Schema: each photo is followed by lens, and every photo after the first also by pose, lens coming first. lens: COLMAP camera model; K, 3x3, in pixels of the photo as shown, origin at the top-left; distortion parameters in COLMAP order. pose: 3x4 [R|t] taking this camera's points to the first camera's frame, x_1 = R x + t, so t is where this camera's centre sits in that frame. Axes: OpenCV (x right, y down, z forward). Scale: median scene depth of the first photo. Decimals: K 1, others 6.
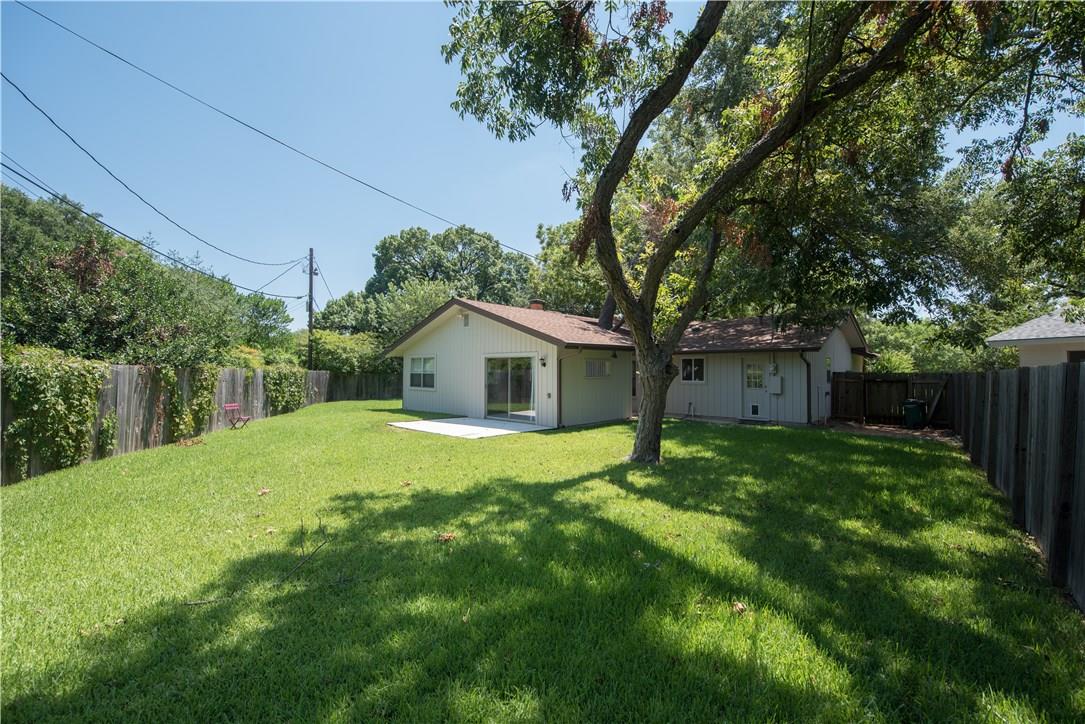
lens RADIAL K [[435.2, 0, 542.9], [0, 435.2, 364.9], [0, 0, 1]] dist [-0.017271, -0.000594]
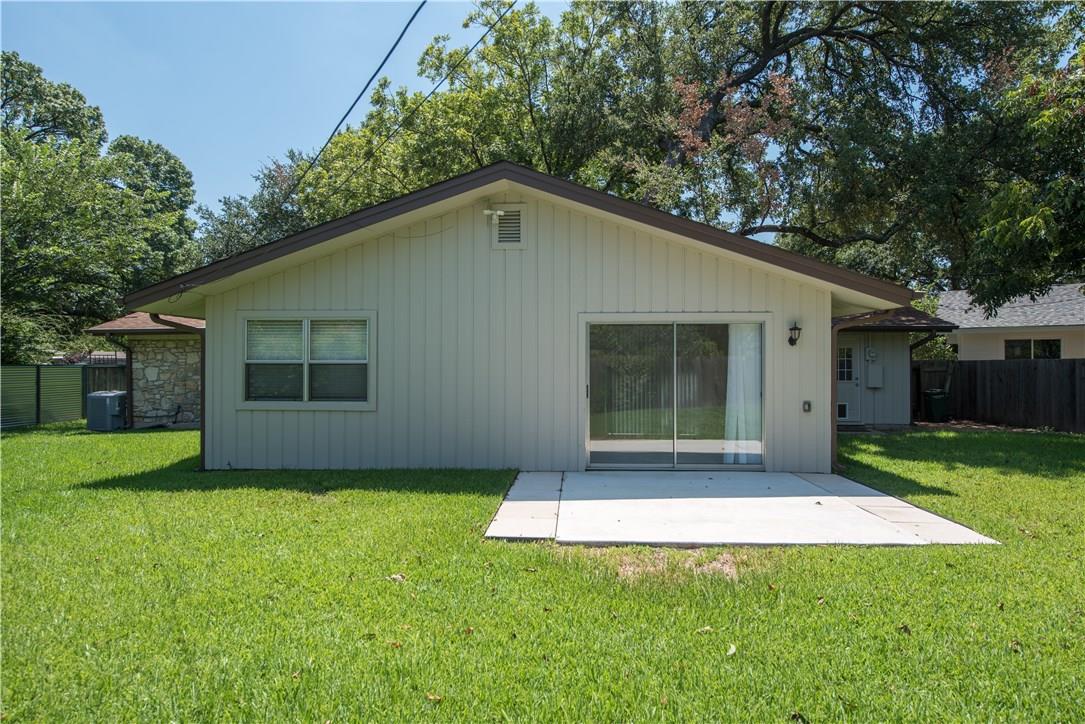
lens RADIAL K [[554.9, 0, 539.2], [0, 554.9, 359.7], [0, 0, 1]] dist [-0.003867, -0.001930]
pose [[0.759272, 0.000509, 0.650773, -0.462996], [-0.005793, 0.999965, 0.005977, 0.014238], [-0.650748, -0.008308, 0.759249, 0.574690]]
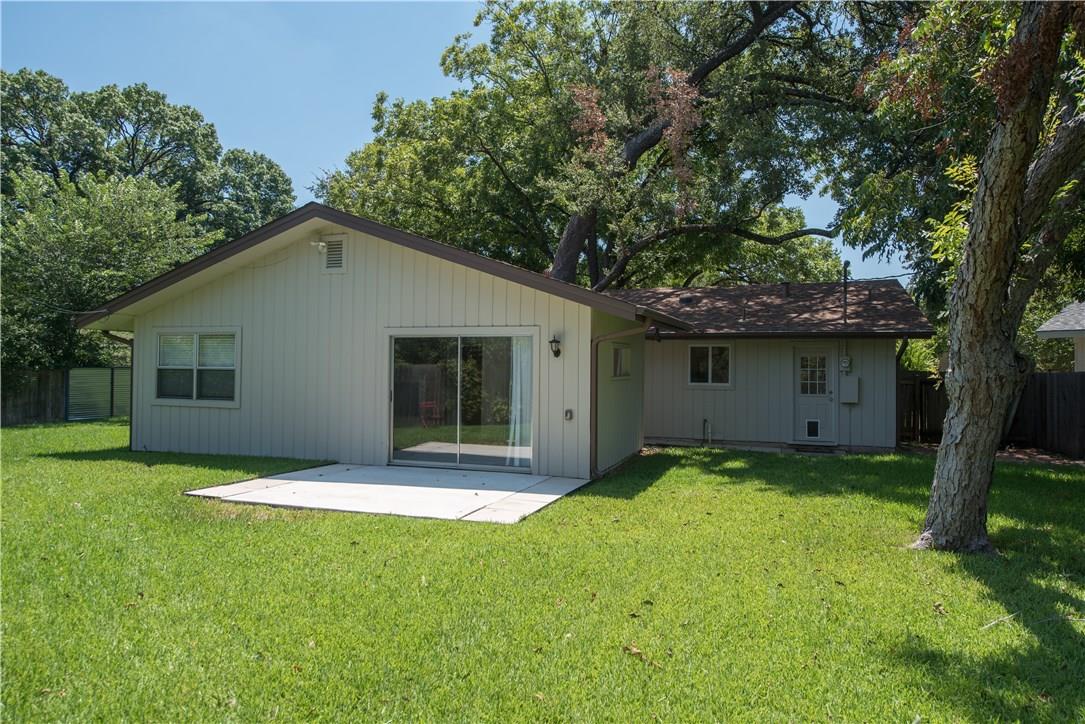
lens RADIAL K [[666.7, 0, 536.4], [0, 666.7, 358.0], [0, 0, 1]] dist [-0.000263, 0.000869]
pose [[0.911723, 0.011279, 0.410651, -0.259375], [-0.011970, 0.999928, -0.000888, 0.005442], [-0.410631, -0.004105, 0.911792, 0.254302]]
